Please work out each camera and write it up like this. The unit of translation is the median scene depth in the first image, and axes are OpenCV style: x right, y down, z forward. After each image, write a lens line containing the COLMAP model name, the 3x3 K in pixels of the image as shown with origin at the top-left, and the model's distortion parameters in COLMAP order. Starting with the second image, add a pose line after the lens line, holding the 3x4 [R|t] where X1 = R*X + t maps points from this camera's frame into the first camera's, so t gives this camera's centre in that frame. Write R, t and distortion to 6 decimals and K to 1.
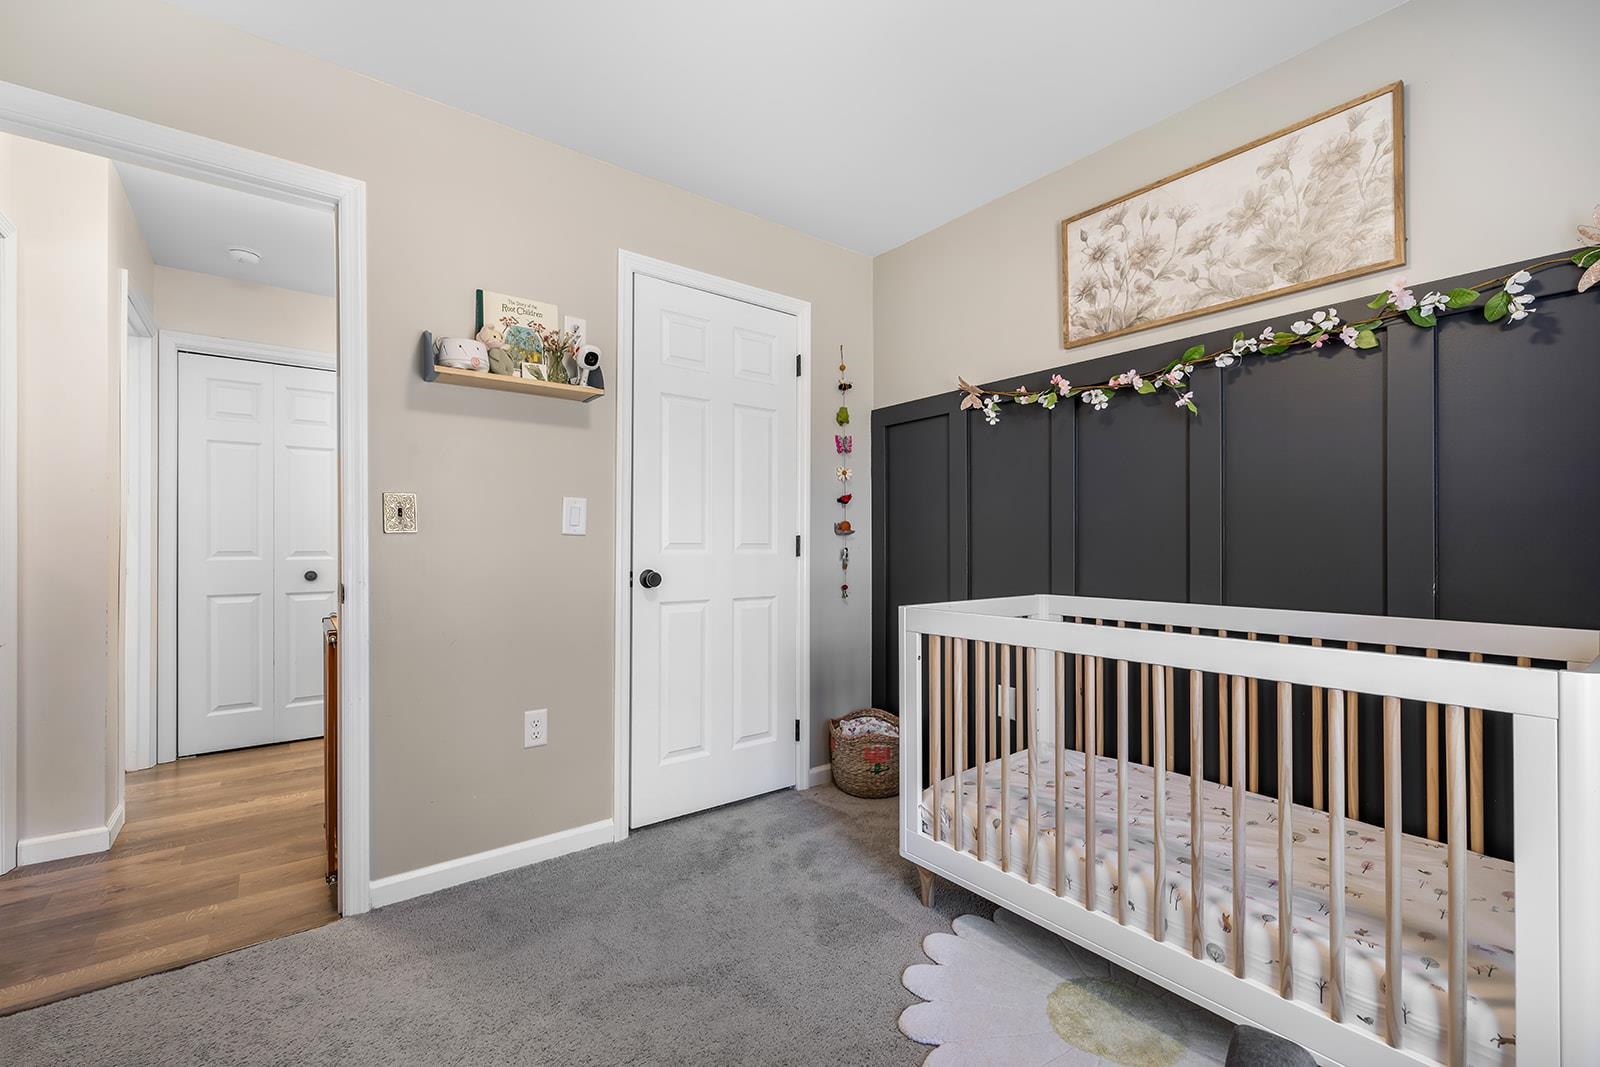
lens RADIAL K [[678.6, 0, 785.5], [0, 678.6, 540.2], [0, 0, 1]] dist [-0.000967, -0.000143]
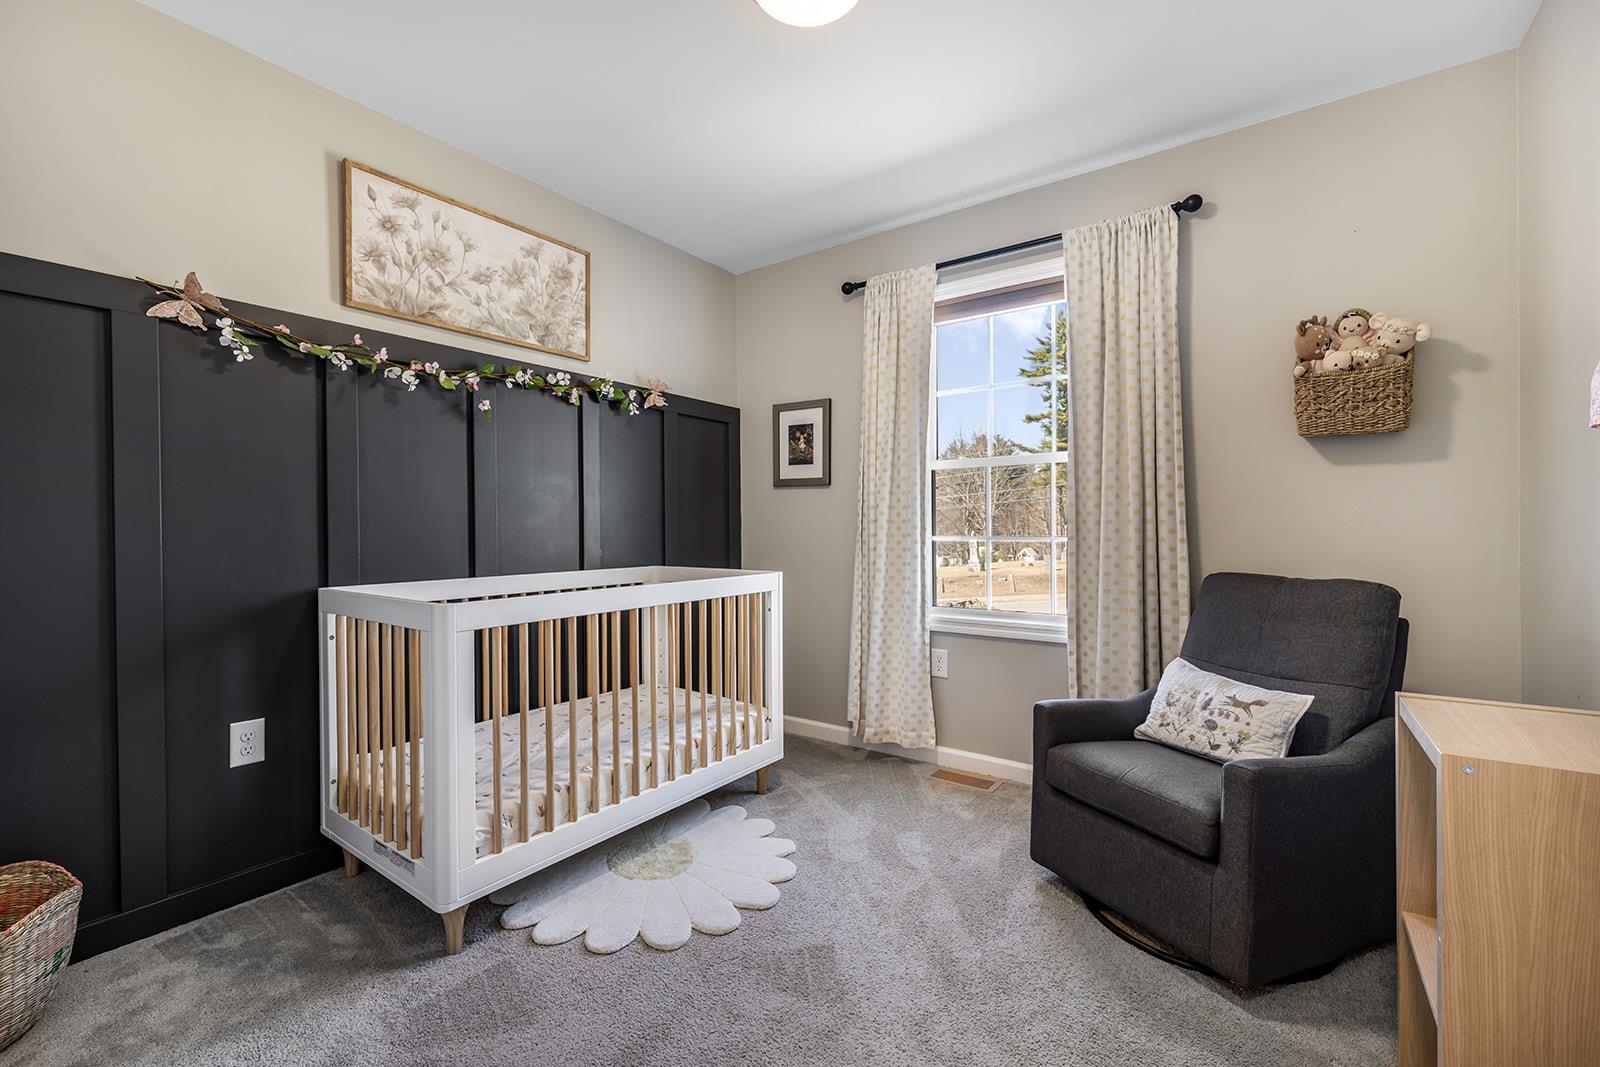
lens RADIAL K [[678.6, 0, 785.4], [0, 678.6, 528.4], [0, 0, 1]] dist [-0.000967, -0.000143]
pose [[-0.285535, -0.003765, 0.958361, -0.710197], [-0.004705, 0.999986, 0.002527, 0.003878], [-0.958357, -0.003788, -0.285549, 0.837197]]
